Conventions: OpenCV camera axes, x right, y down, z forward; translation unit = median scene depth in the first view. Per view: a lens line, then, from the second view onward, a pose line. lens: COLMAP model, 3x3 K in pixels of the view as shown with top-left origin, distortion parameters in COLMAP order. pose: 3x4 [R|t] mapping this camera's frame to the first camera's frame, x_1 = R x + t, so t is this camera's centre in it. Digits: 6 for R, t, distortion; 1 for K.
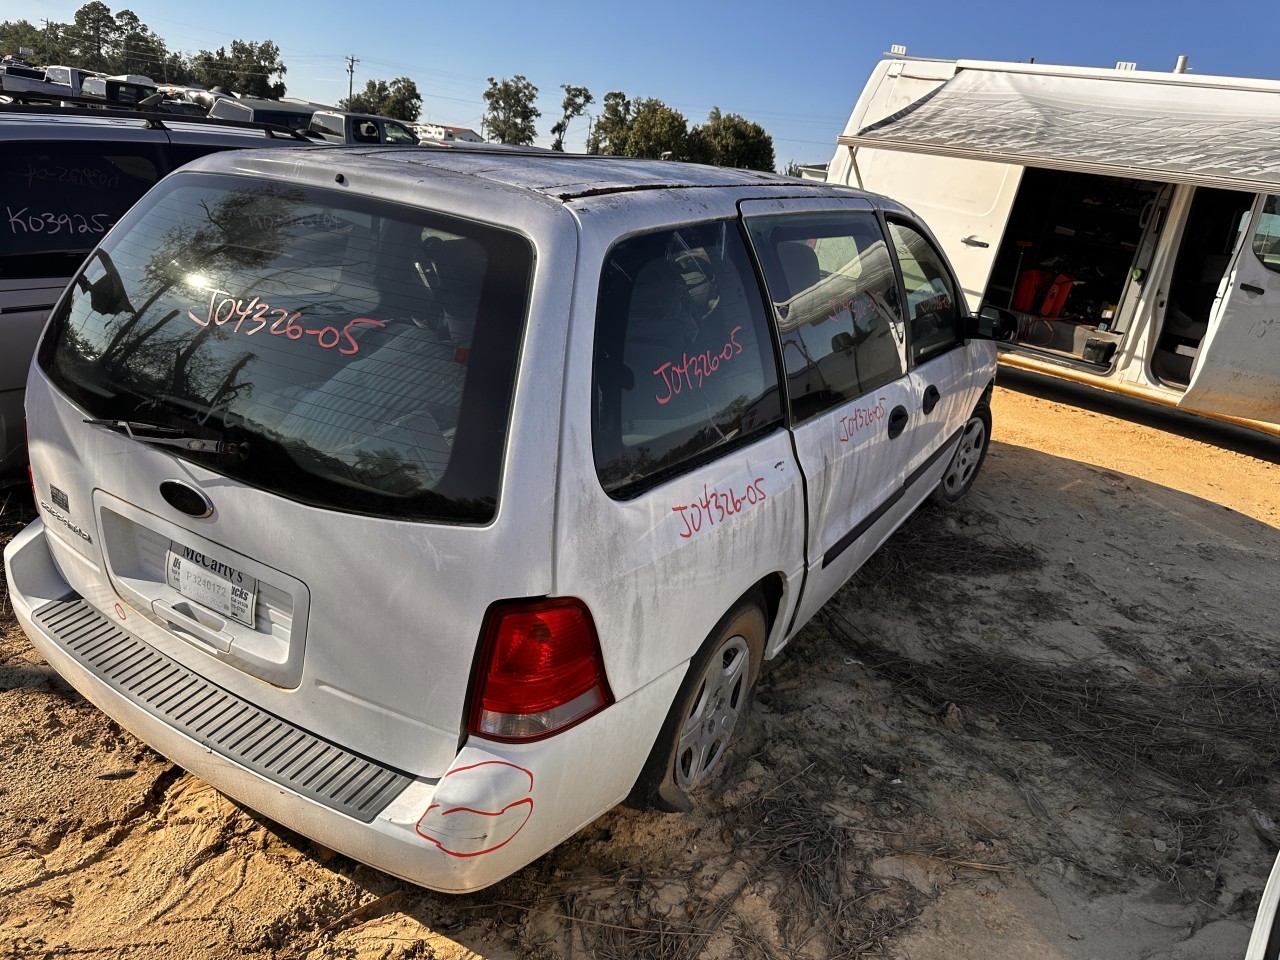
lens RADIAL K [[898.2, 0, 640.0], [0, 898.2, 480.0], [0, 0, 1]] dist [0.039178, -0.046533]
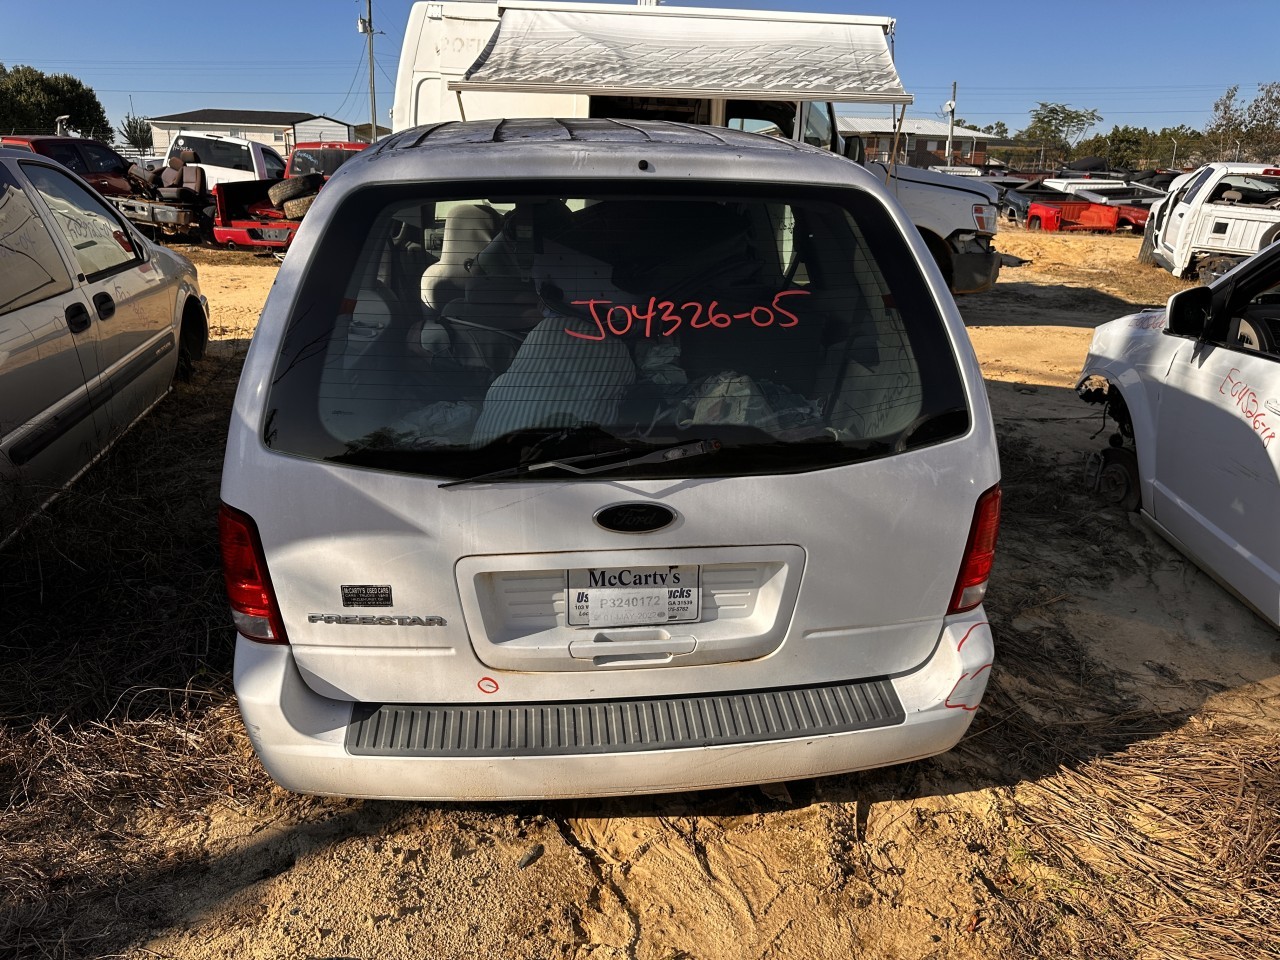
lens RADIAL K [[905.1, 0, 642.1], [0, 905.1, 466.8], [0, 0, 1]] dist [0.039953, -0.045326]
pose [[0.796681, -0.300514, 0.524395, -0.953803], [0.276776, 0.952707, 0.125476, -0.143706], [-0.537302, 0.045175, 0.842179, 0.176776]]
